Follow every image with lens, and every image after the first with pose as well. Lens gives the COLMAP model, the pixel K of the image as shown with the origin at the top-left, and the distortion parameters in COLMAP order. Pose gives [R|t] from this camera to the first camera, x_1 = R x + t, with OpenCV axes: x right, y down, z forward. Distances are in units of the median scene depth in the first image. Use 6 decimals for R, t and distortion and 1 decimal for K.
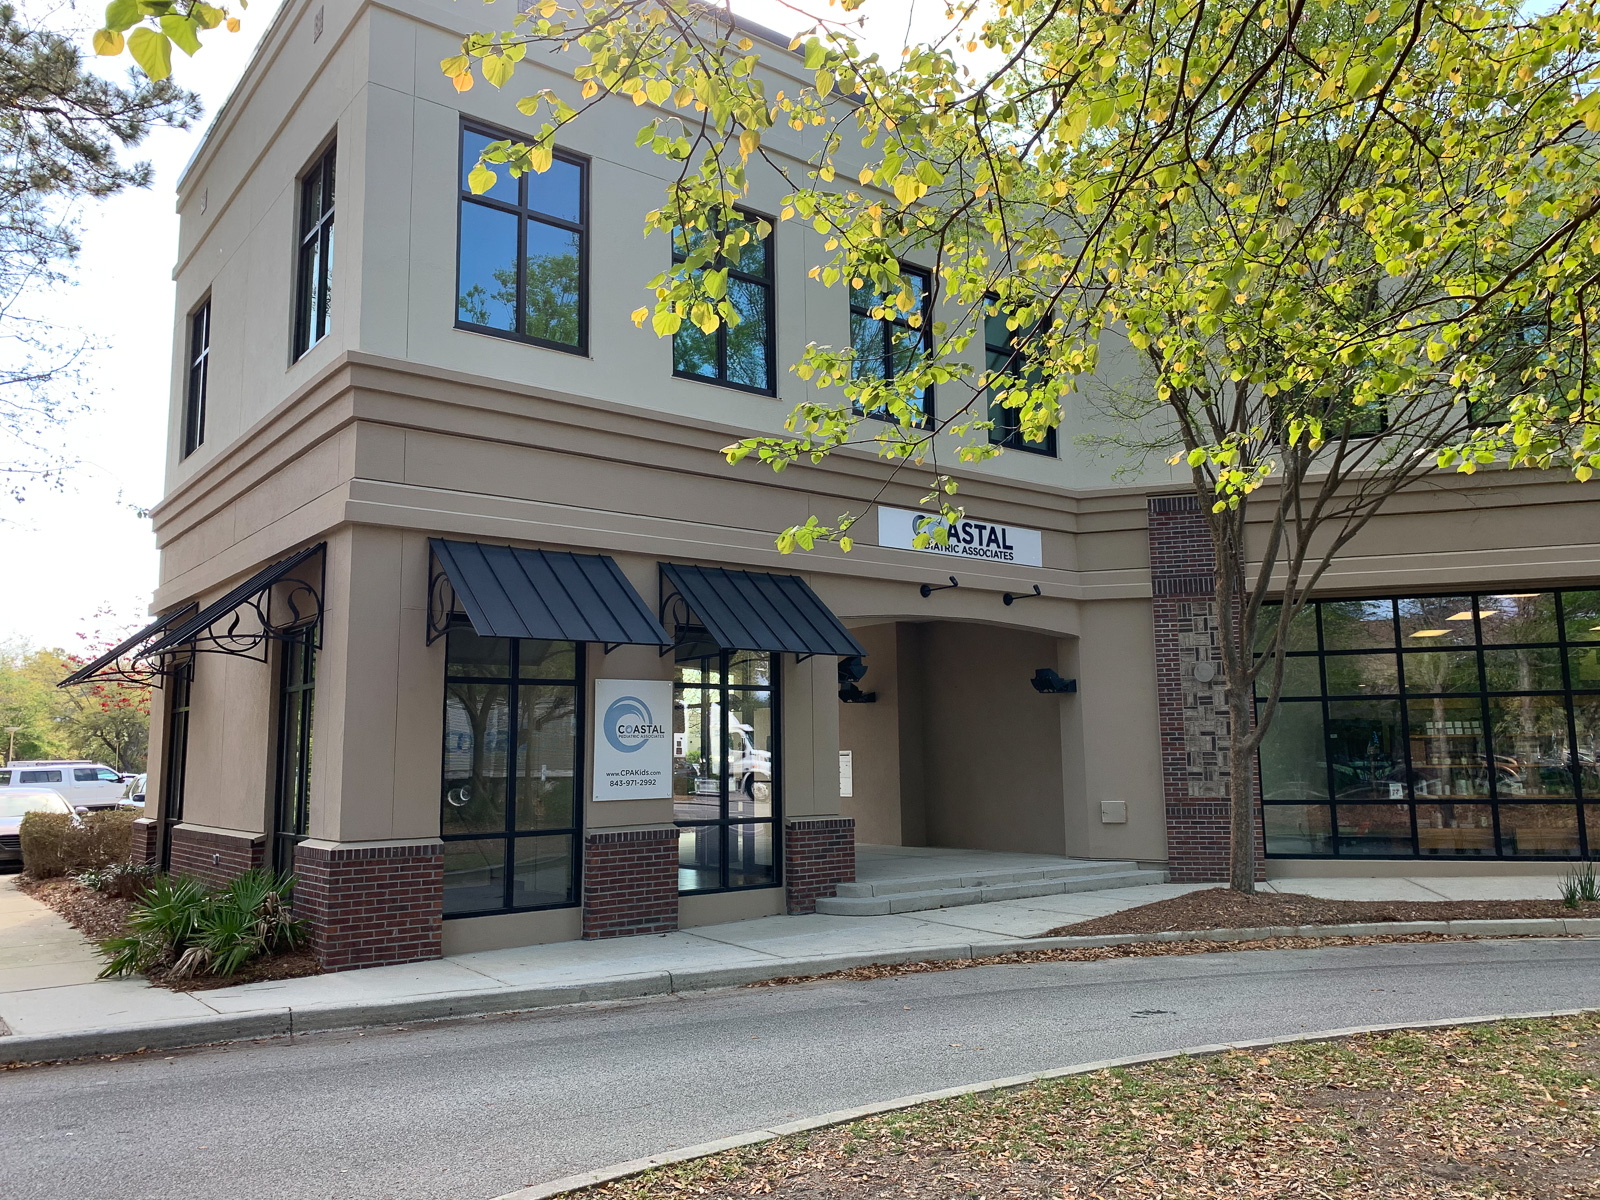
lens RADIAL K [[1219.4, 0, 769.7], [0, 1219.4, 594.6], [0, 0, 1]] dist [0.038744, -0.005587]
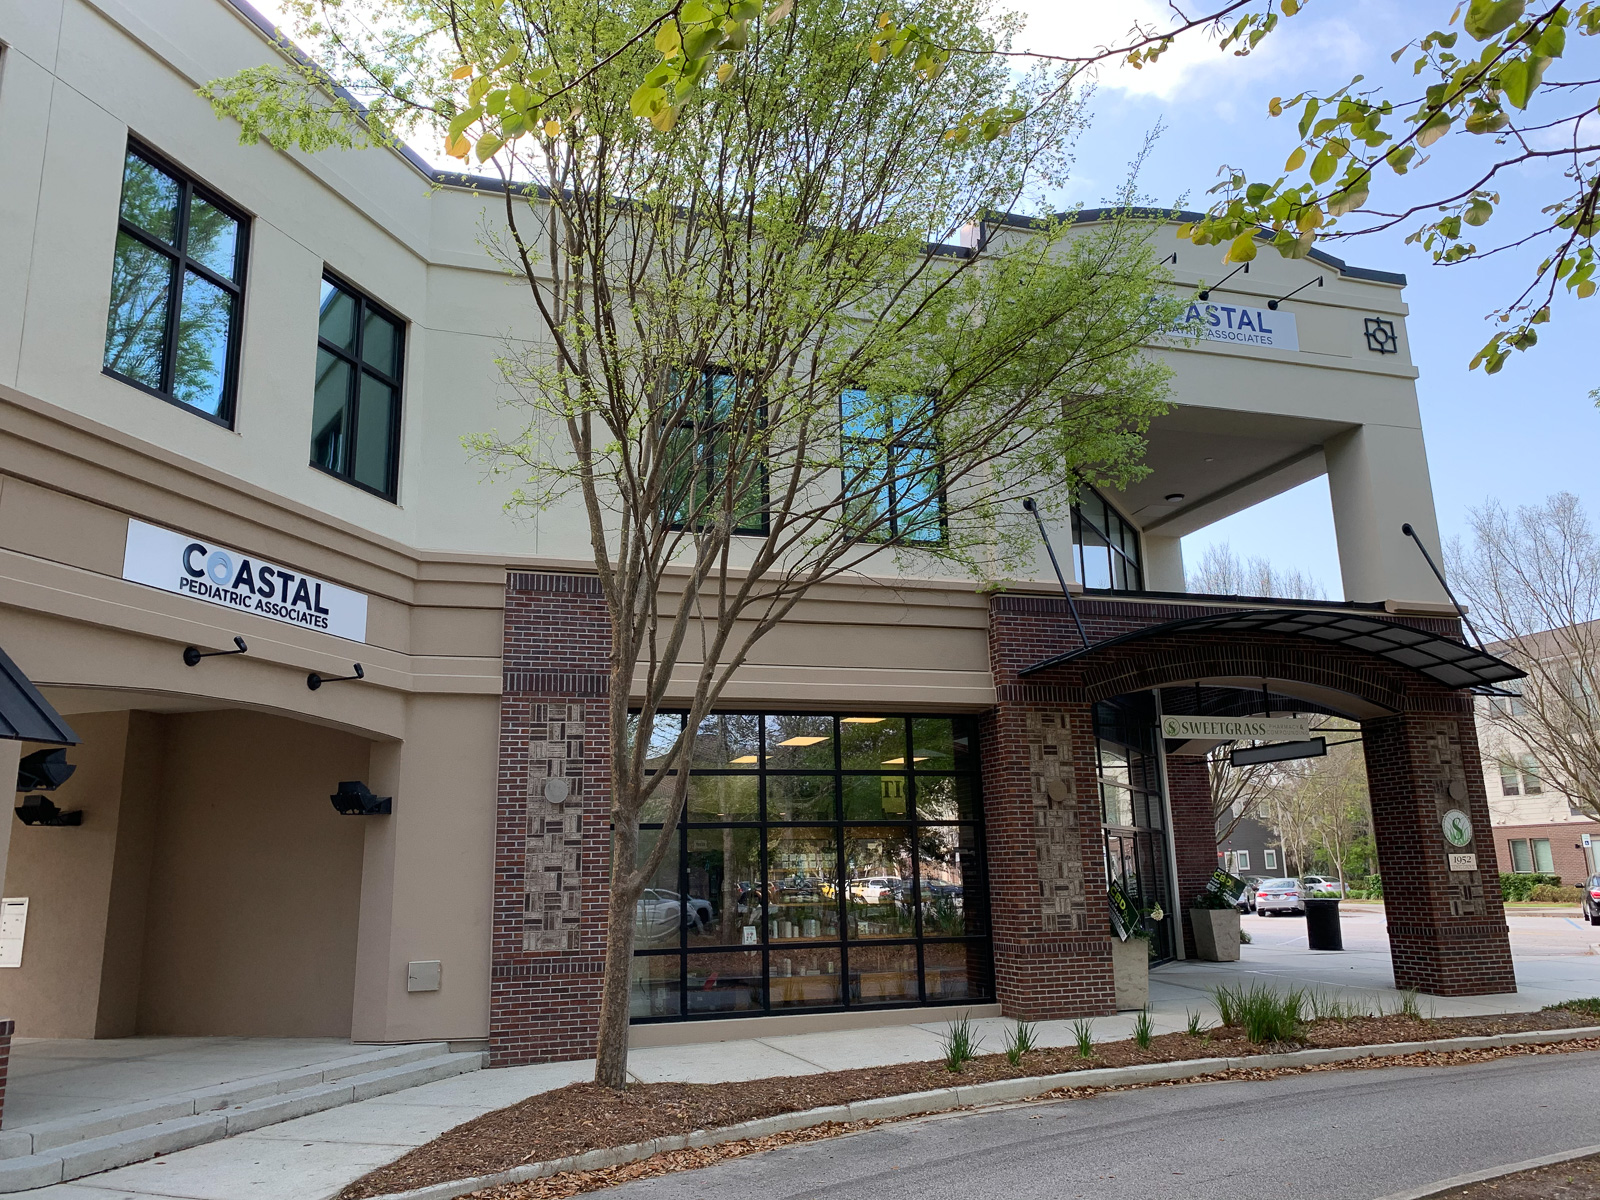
lens RADIAL K [[1219.4, 0, 769.7], [0, 1219.4, 594.6], [0, 0, 1]] dist [0.038744, -0.005587]
pose [[0.829758, 0.120472, 0.544967, 0.017773], [-0.063540, 0.990468, -0.122210, 0.024615], [-0.554495, 0.066777, 0.829504, 0.248232]]
